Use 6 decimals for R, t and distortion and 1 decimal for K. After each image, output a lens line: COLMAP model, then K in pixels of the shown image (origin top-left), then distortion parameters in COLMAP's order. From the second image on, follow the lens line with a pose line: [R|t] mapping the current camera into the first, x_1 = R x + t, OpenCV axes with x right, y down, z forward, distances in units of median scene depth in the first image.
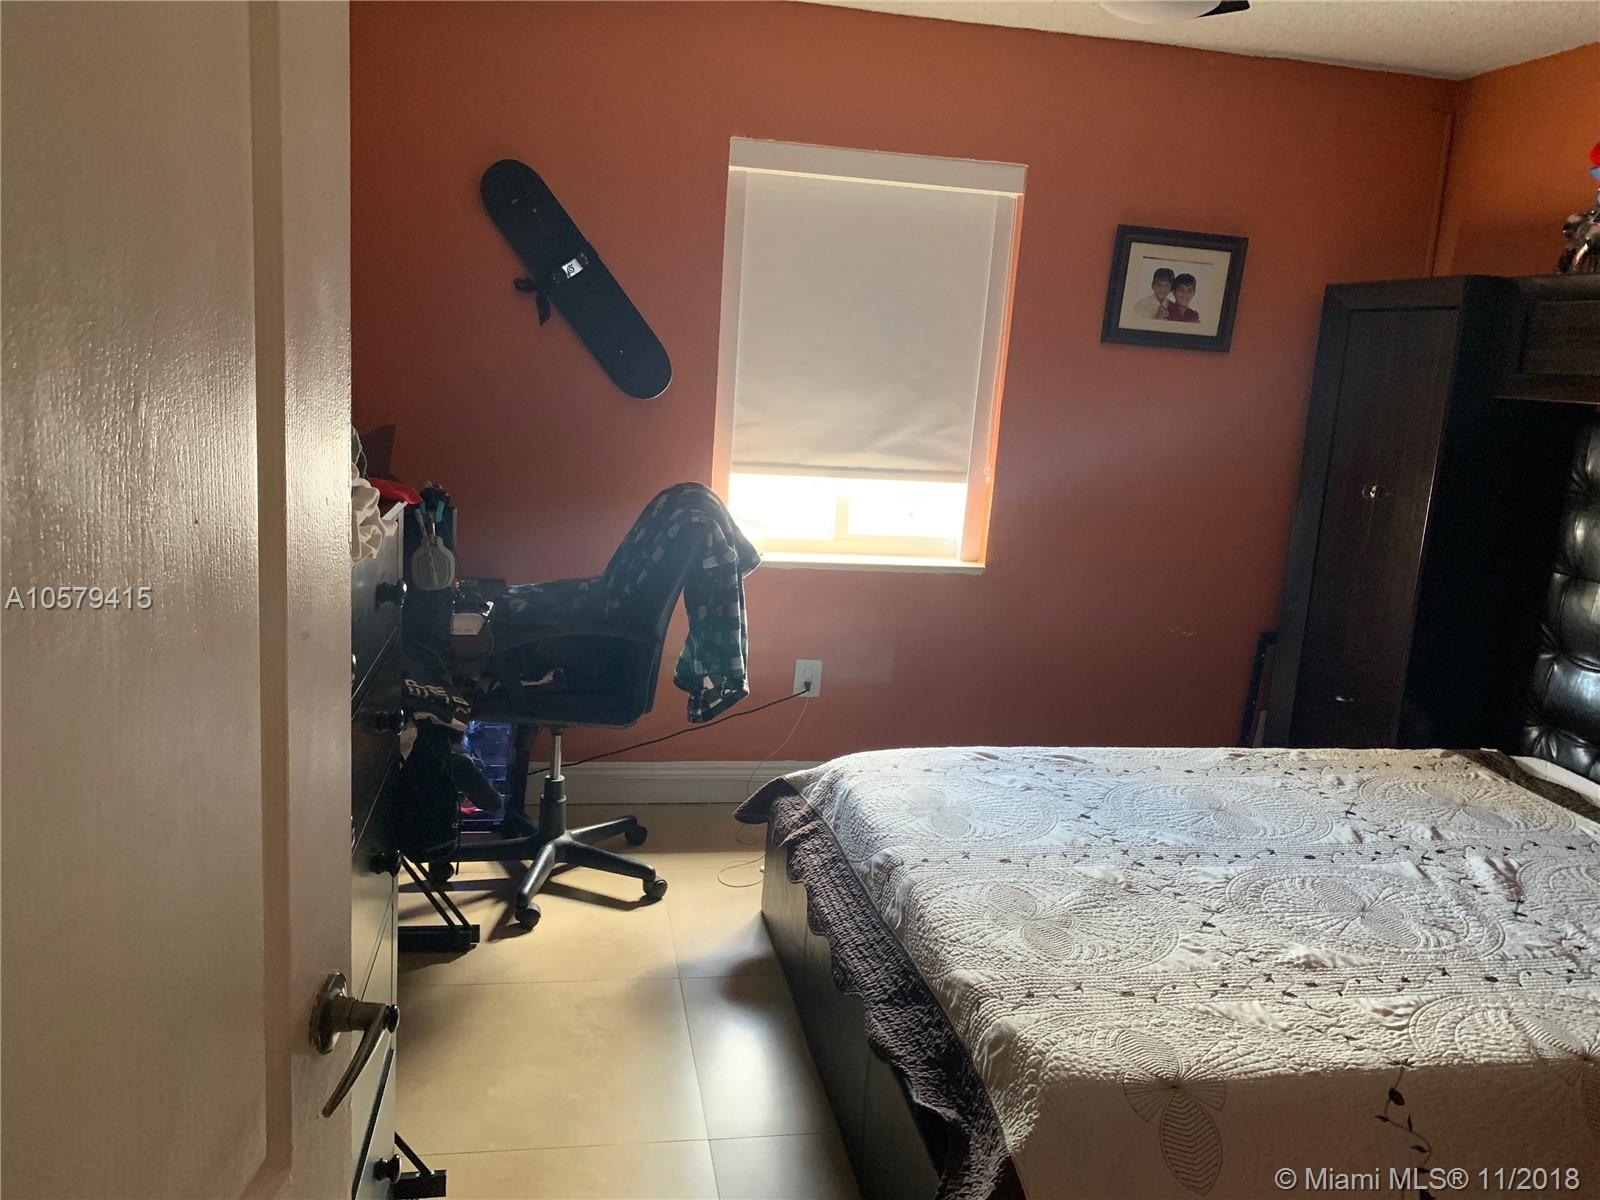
lens RADIAL K [[1225.0, 0, 794.4], [0, 1225.0, 578.7], [0, 0, 1]] dist [0.067734, -0.098236]
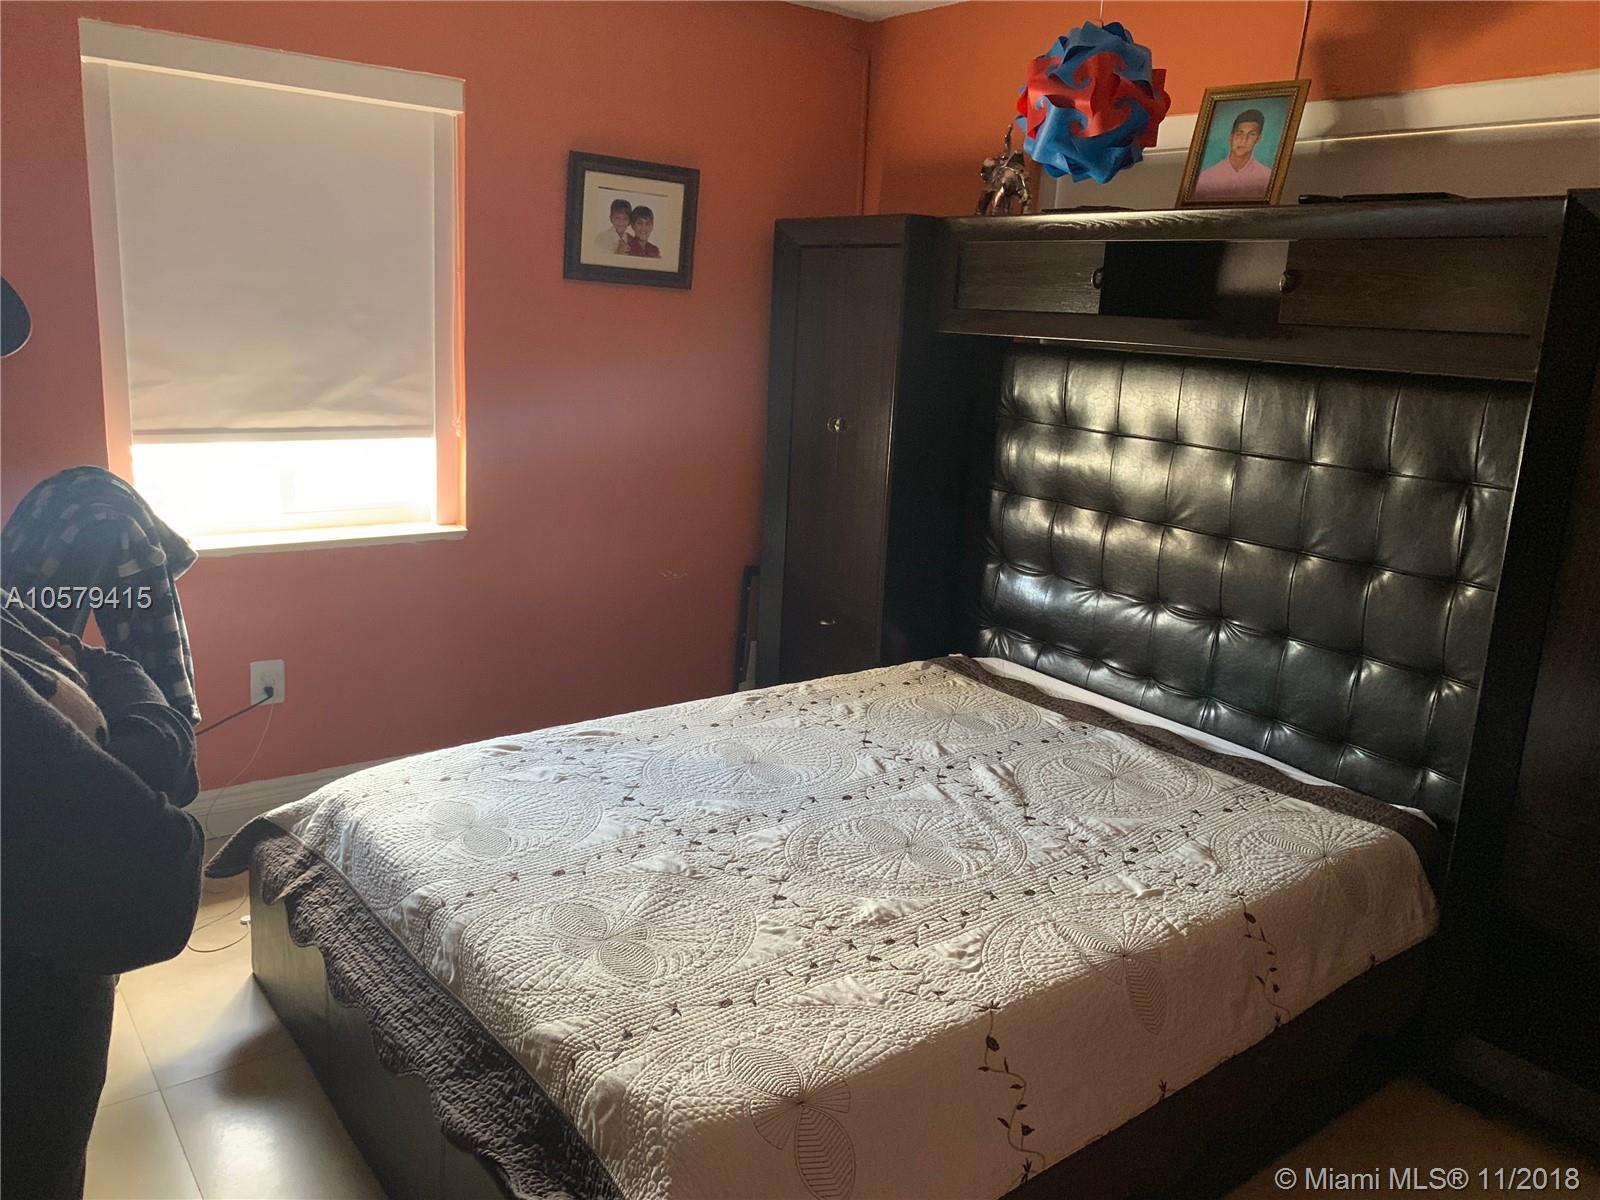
lens RADIAL K [[1211.7, 0, 801.4], [0, 1211.7, 569.8], [0, 0, 1]] dist [0.087642, -0.204359]
pose [[0.887819, -0.117344, 0.444981, -0.041720], [0.088871, 0.992461, 0.084403, -0.049664], [-0.451530, -0.035388, 0.891554, 0.123386]]
